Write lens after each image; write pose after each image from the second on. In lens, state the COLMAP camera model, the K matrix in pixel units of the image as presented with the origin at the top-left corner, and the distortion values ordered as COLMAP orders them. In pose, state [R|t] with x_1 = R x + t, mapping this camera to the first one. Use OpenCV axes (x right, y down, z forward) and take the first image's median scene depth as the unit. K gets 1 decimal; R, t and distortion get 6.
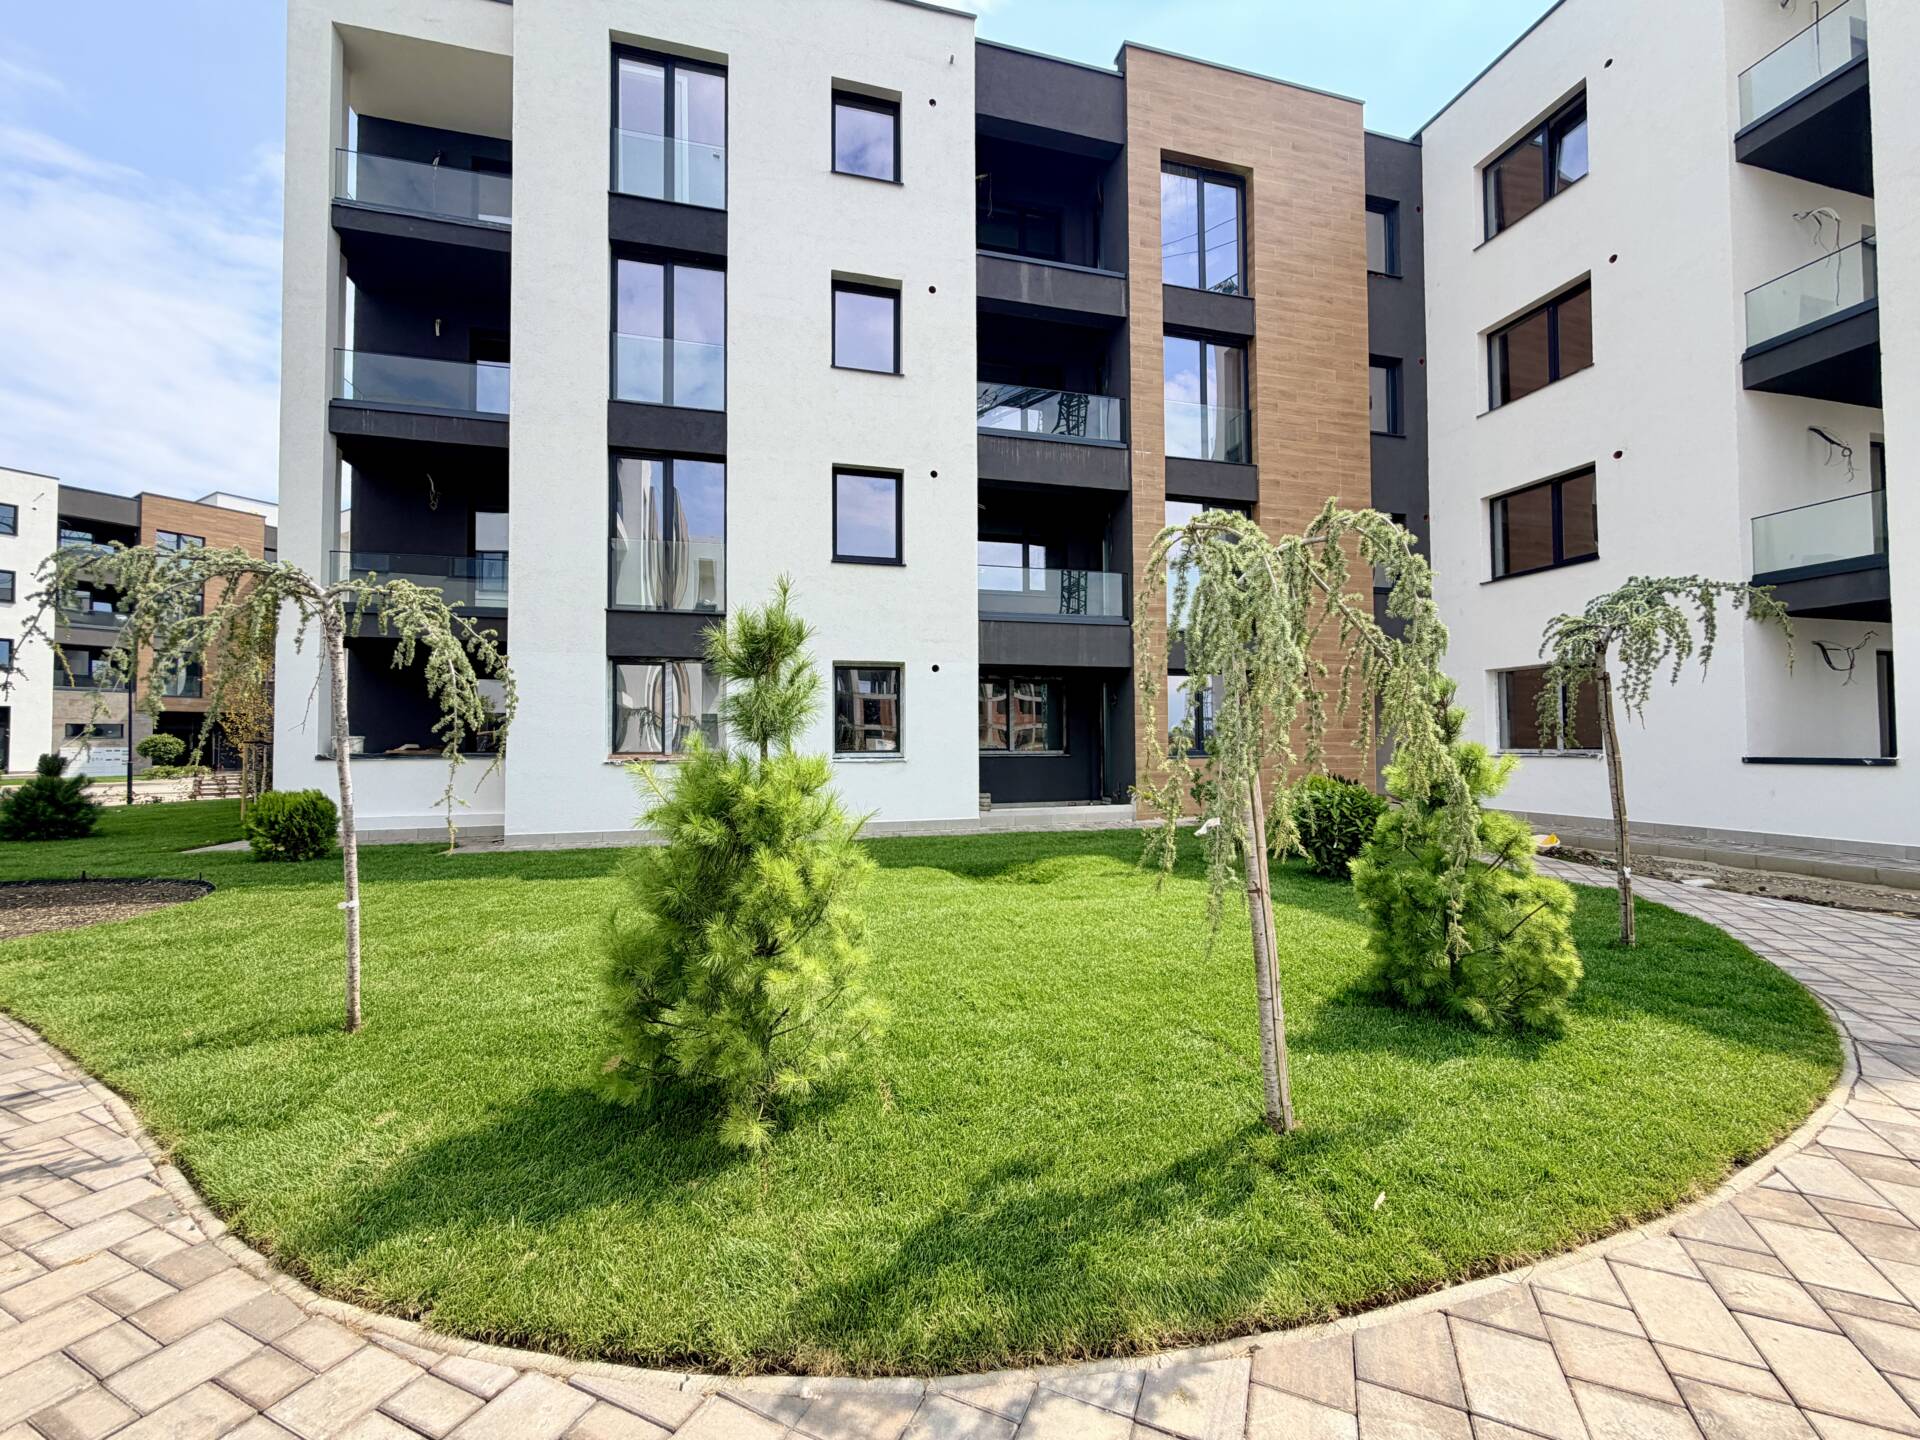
lens RADIAL K [[768.5, 0, 957.5], [0, 768.5, 723.2], [0, 0, 1]] dist [0.002842, -0.000613]
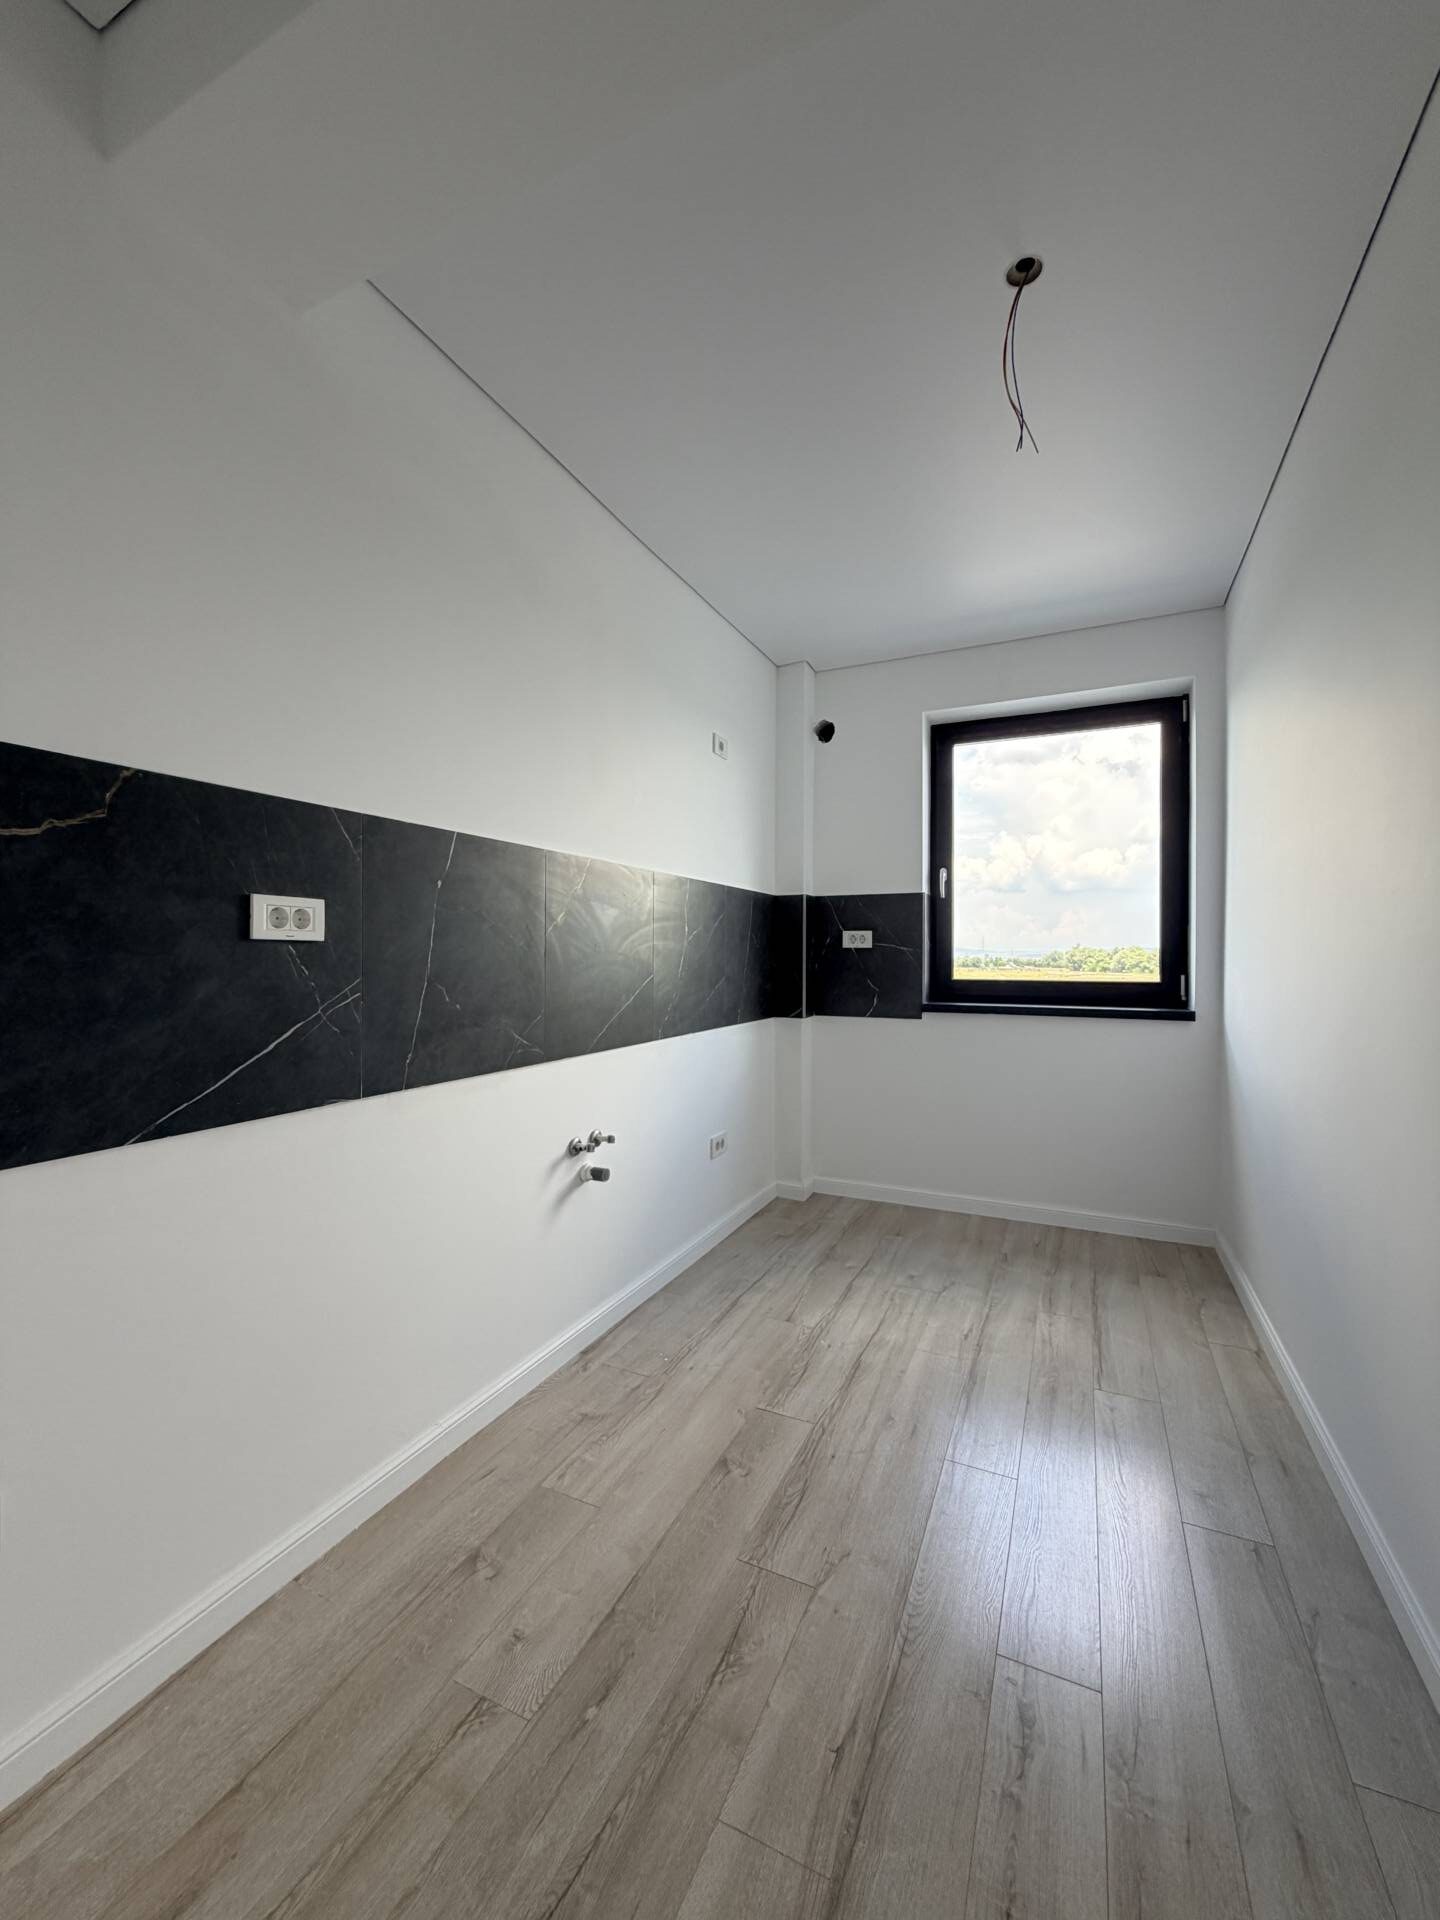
lens RADIAL K [[768.5, 0, 720.0], [0, 768.5, 960.0], [0, 0, 1]] dist [0.002842, -0.000613]
pose [[0.766816, 0.011157, -0.641770, -0.020893], [0.009189, 0.999556, 0.028356, -0.237352], [0.641801, -0.027642, 0.766373, 0.668109]]
